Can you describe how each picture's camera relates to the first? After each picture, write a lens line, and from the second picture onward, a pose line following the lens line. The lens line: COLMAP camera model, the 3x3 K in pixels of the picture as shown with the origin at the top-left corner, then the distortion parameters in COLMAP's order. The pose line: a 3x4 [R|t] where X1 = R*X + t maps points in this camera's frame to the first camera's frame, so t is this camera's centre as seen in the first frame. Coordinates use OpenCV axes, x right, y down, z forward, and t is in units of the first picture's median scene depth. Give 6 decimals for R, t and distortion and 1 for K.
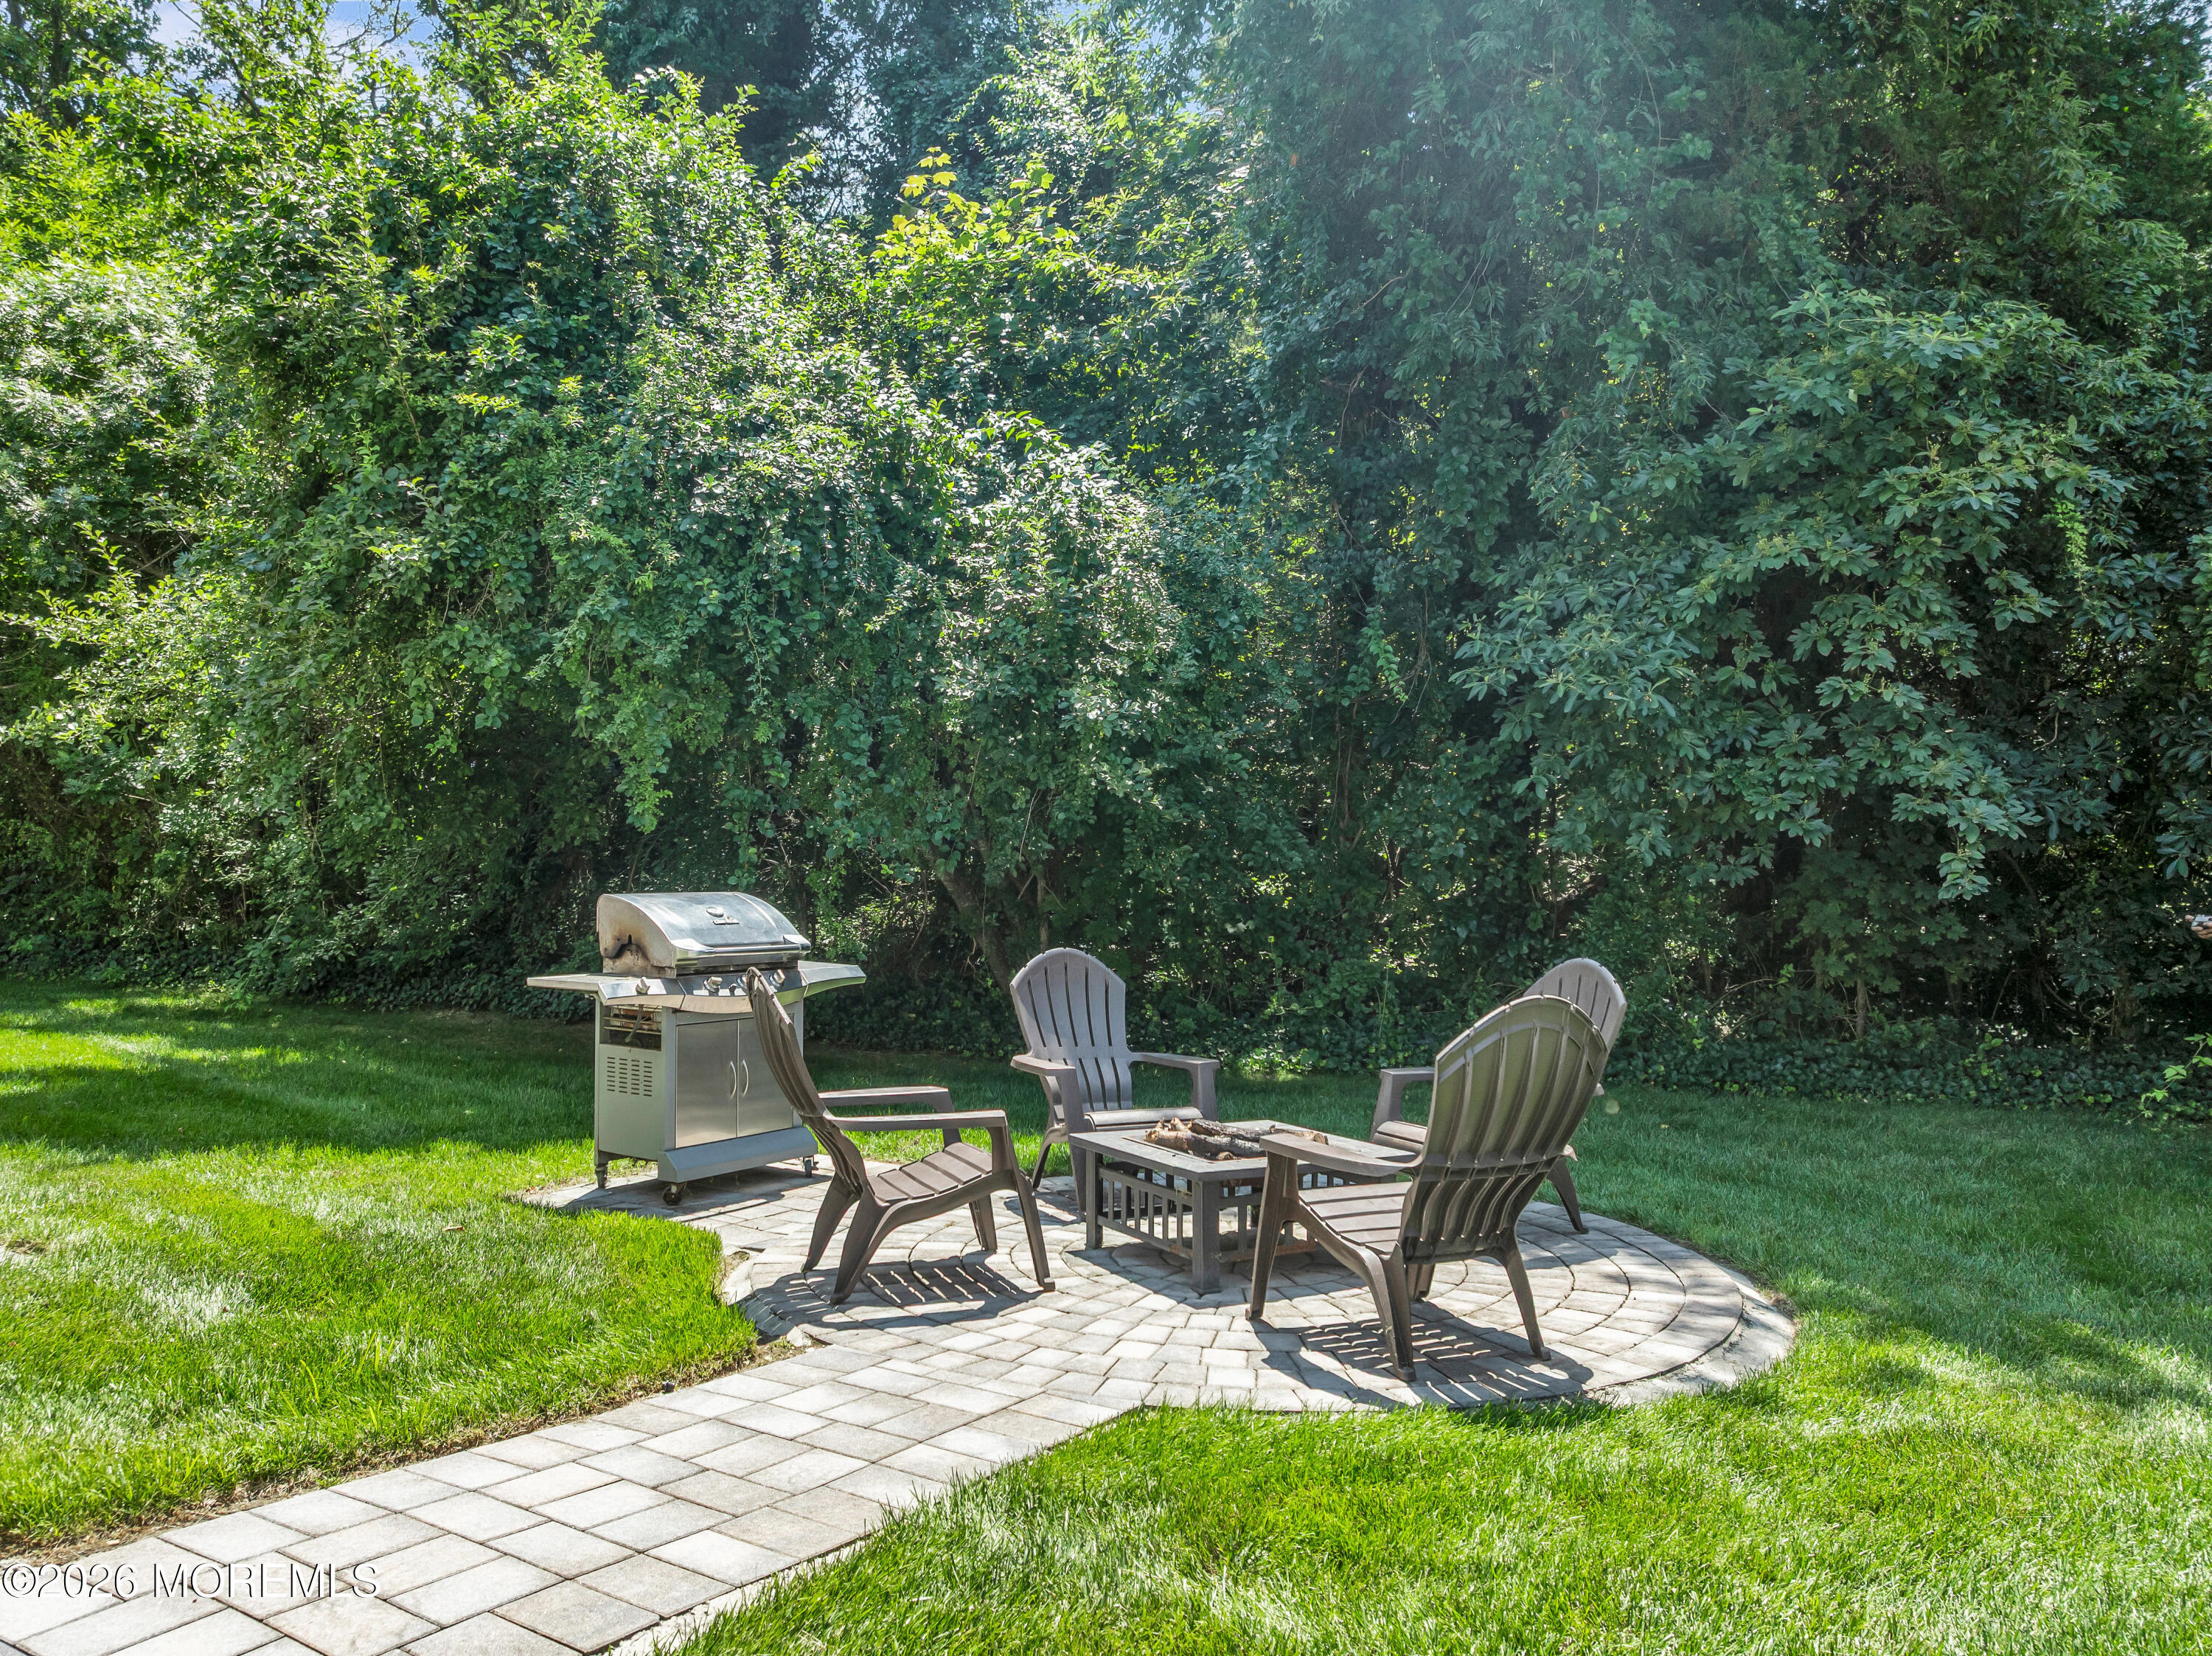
lens RADIAL K [[1570.5, 0, 1102.5], [0, 1570.5, 838.5], [0, 0, 1]] dist [-0.028851, -0.022613]
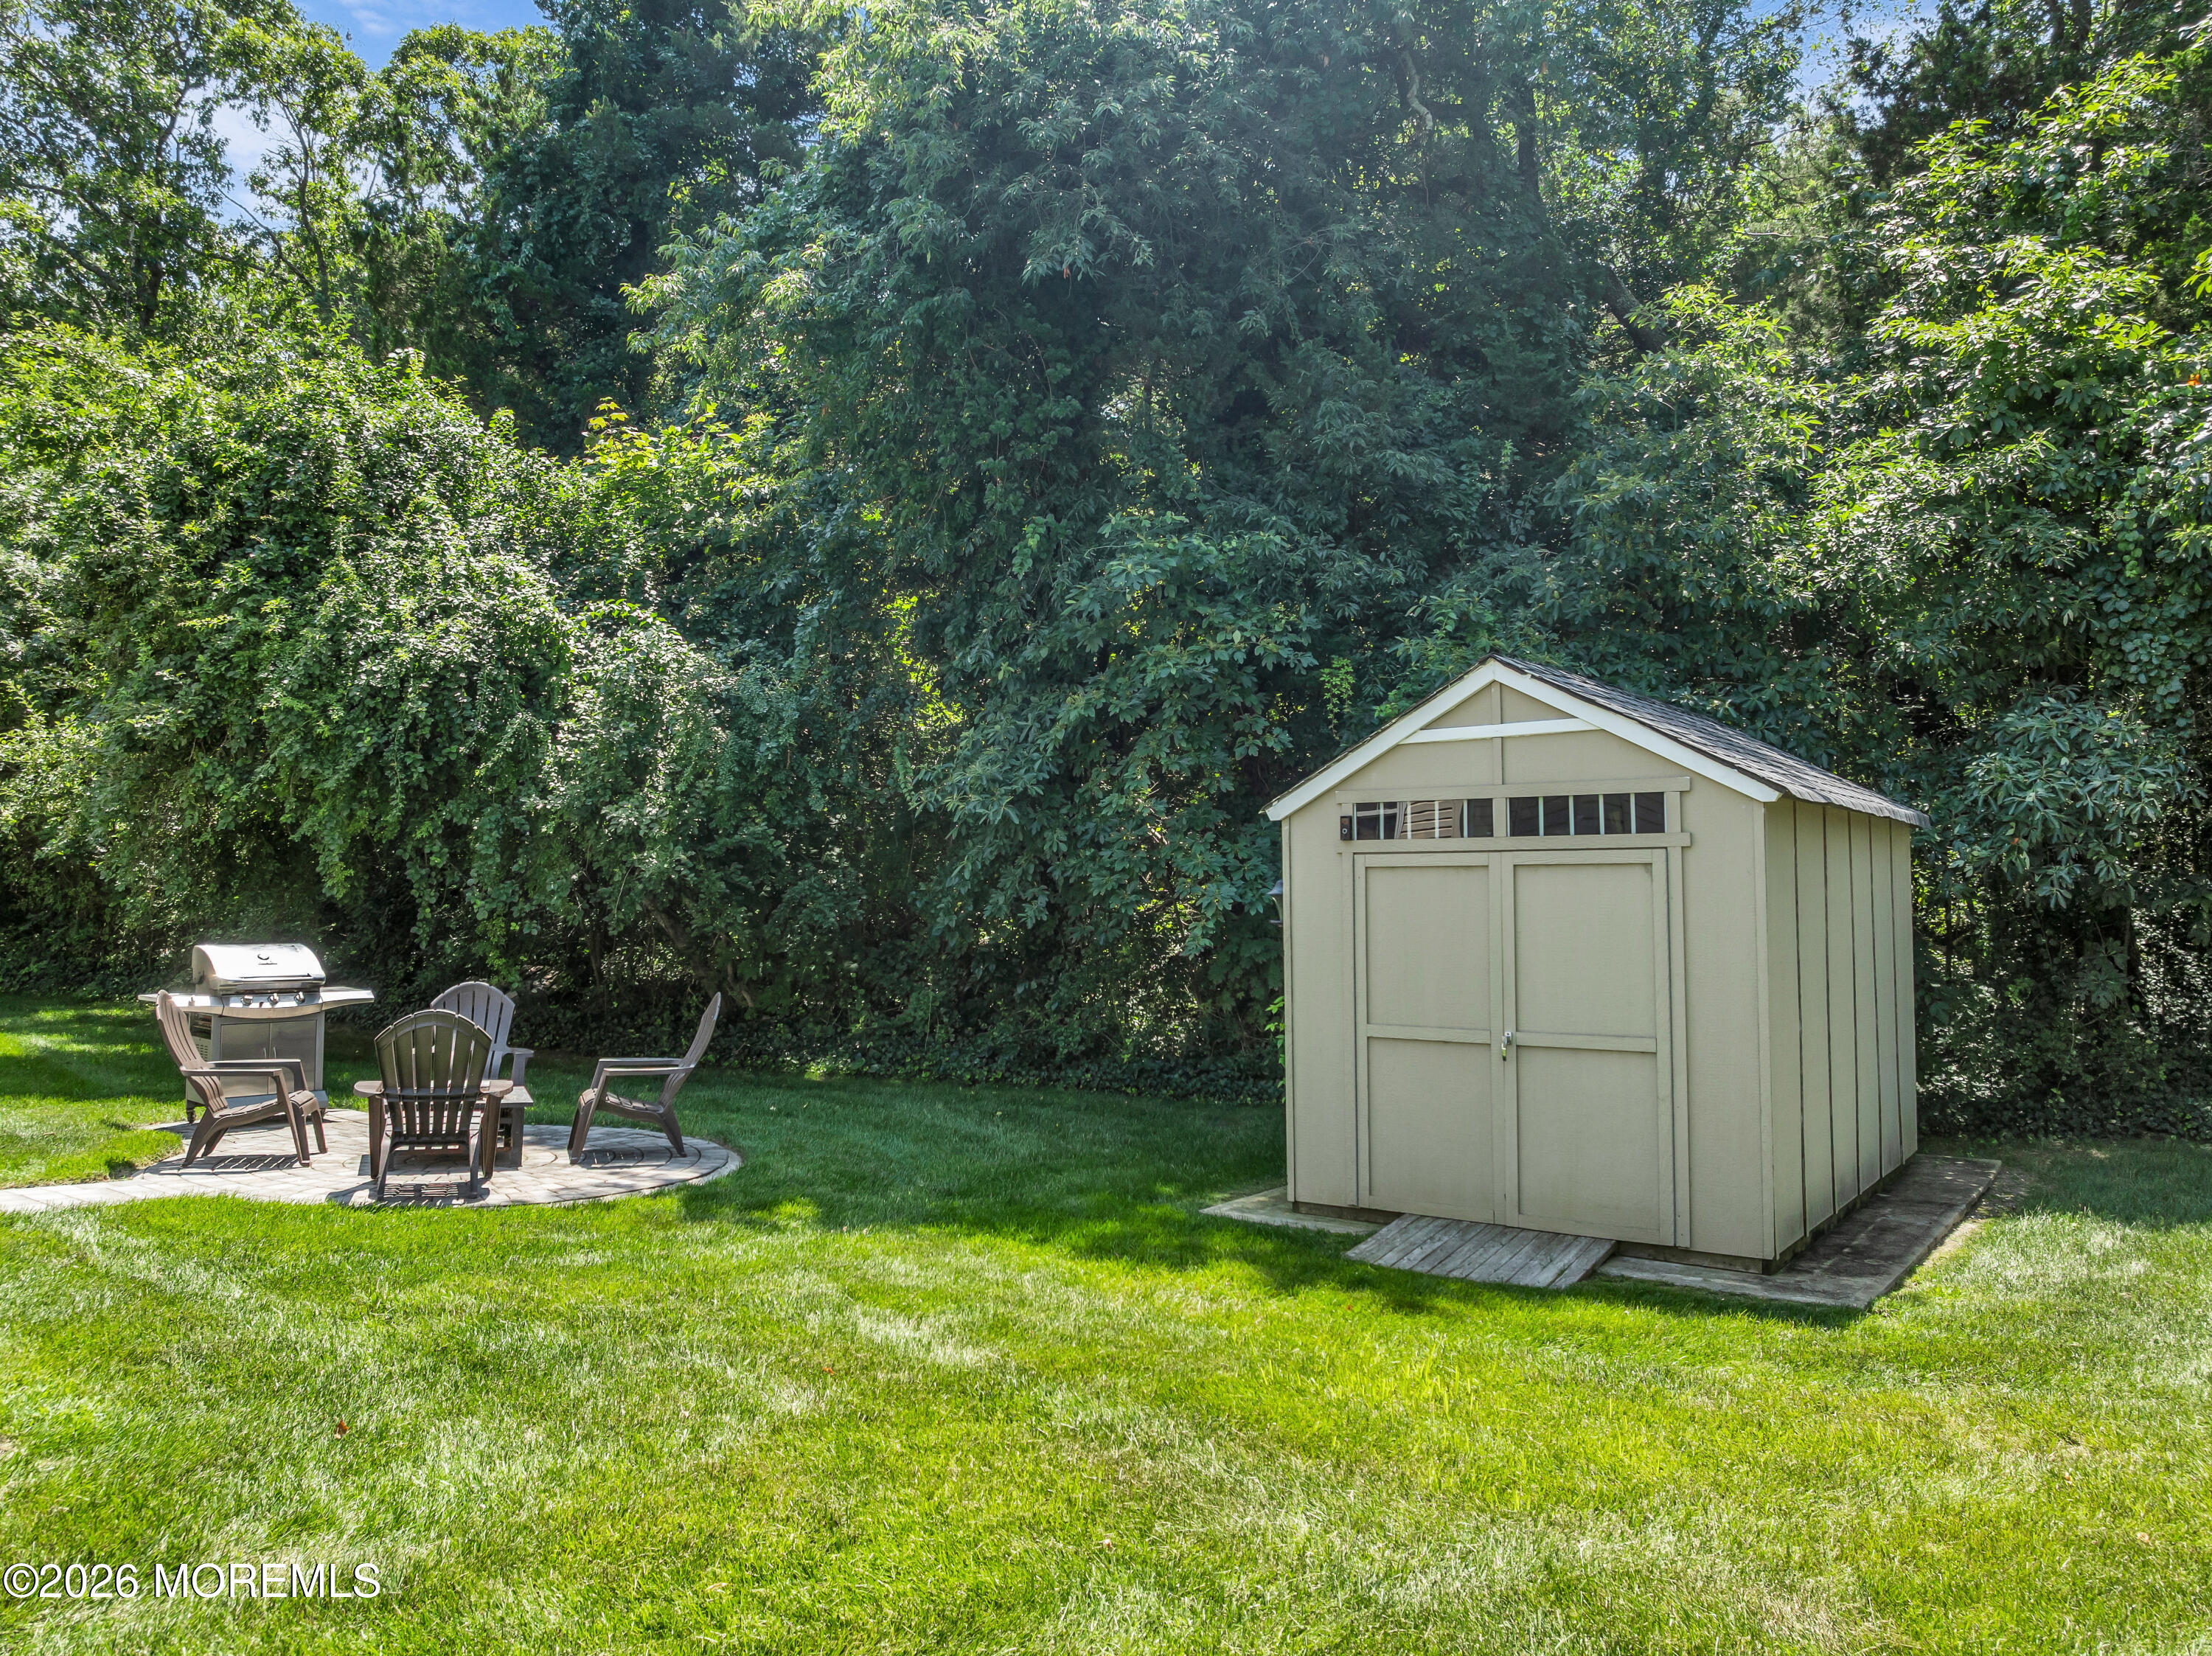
lens RADIAL K [[1570.5, 0, 1113.9], [0, 1570.5, 819.6], [0, 0, 1]] dist [-0.028851, -0.022613]
pose [[0.996588, 0.002230, -0.082511, 0.569731], [-0.004837, 0.999495, -0.031418, -0.036246], [0.082400, 0.031710, 0.996095, -0.407075]]
